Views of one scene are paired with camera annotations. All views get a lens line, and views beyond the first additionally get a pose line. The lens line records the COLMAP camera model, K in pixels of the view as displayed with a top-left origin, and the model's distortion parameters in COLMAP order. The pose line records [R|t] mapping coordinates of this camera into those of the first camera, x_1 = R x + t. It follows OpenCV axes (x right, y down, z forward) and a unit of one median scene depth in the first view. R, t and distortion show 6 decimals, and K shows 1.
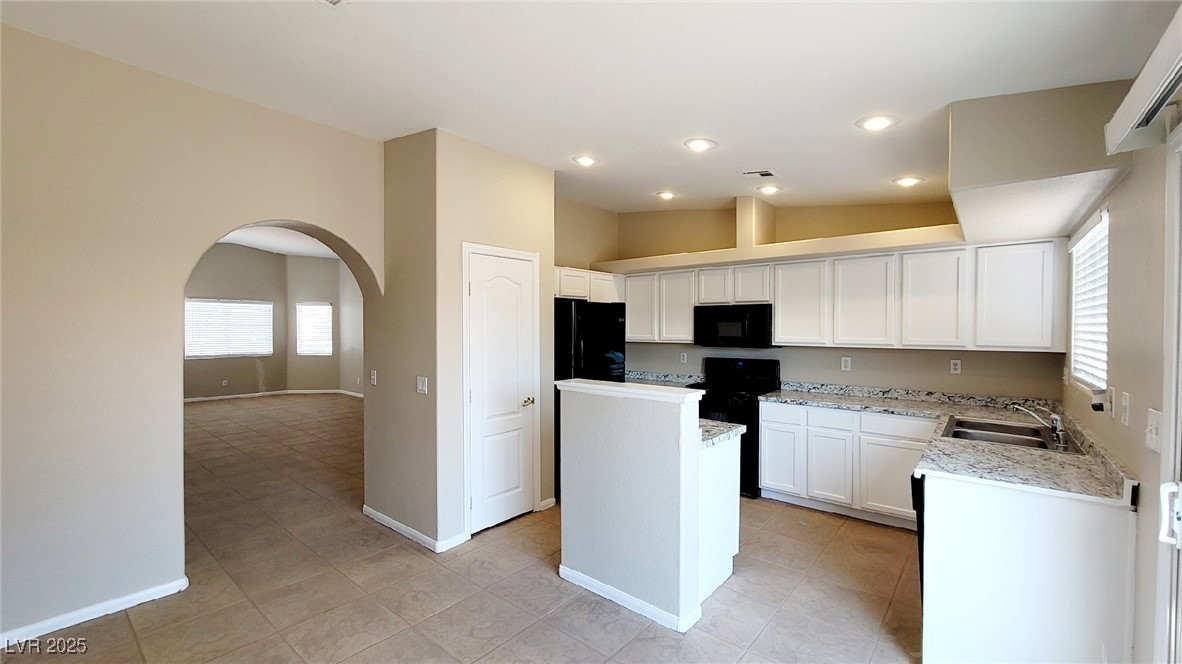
lens RADIAL K [[483.0, 0, 589.9], [0, 483.0, 334.8], [0, 0, 1]] dist [-0.000713, 0.000241]
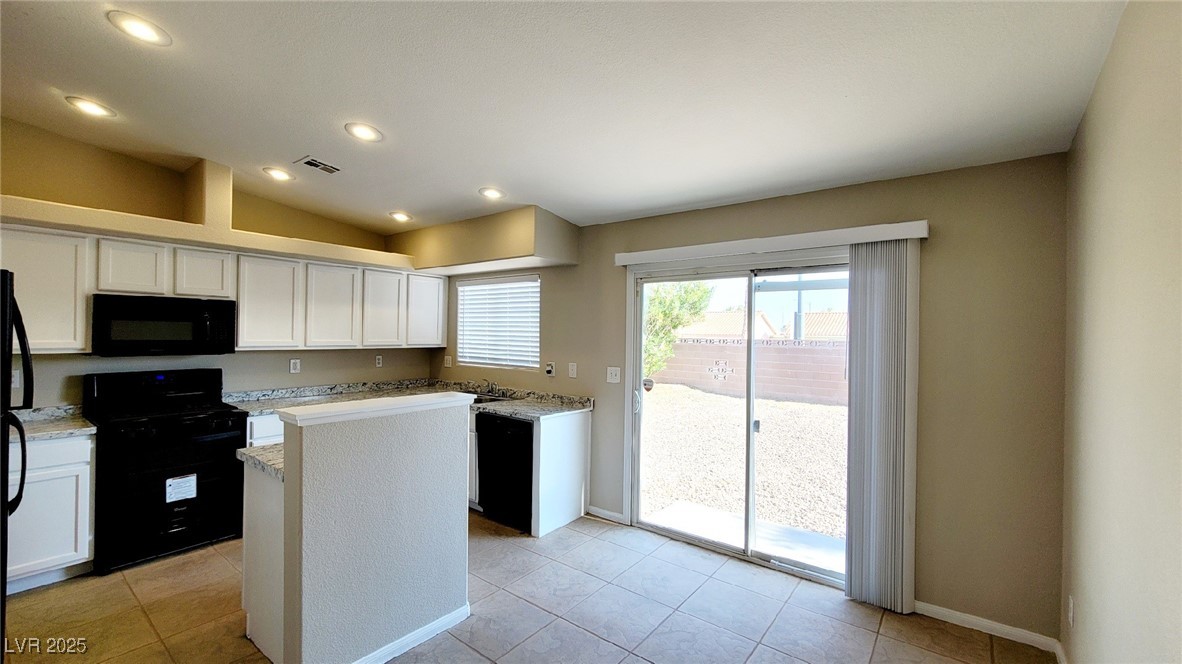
lens RADIAL K [[483.0, 0, 589.9], [0, 483.0, 334.8], [0, 0, 1]] dist [-0.000713, 0.000241]
pose [[-0.030257, -0.004181, 0.999533, -0.519201], [0.000453, 0.999991, 0.004196, -0.009349], [-0.999542, 0.000579, -0.030255, 0.443892]]
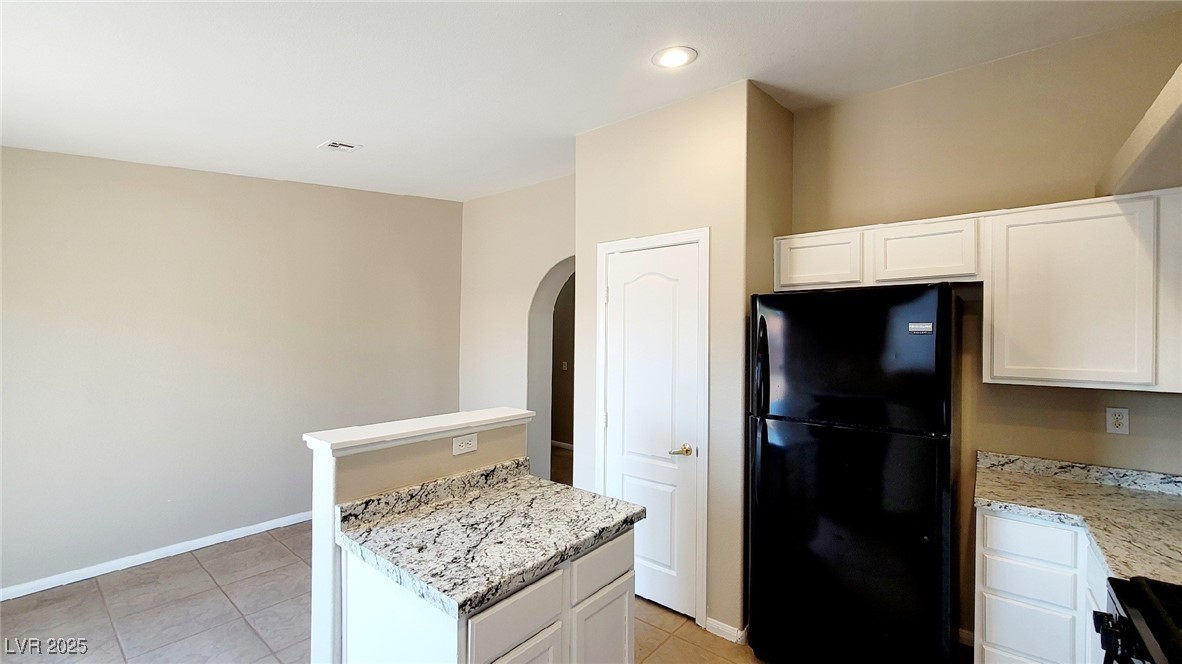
lens RADIAL K [[483.0, 0, 589.9], [0, 483.0, 334.8], [0, 0, 1]] dist [-0.000713, 0.000241]
pose [[0.012655, -0.003907, -0.999912, 0.514384], [-0.026147, 0.999649, -0.004237, -0.016611], [0.999578, 0.026199, 0.012548, 0.800042]]
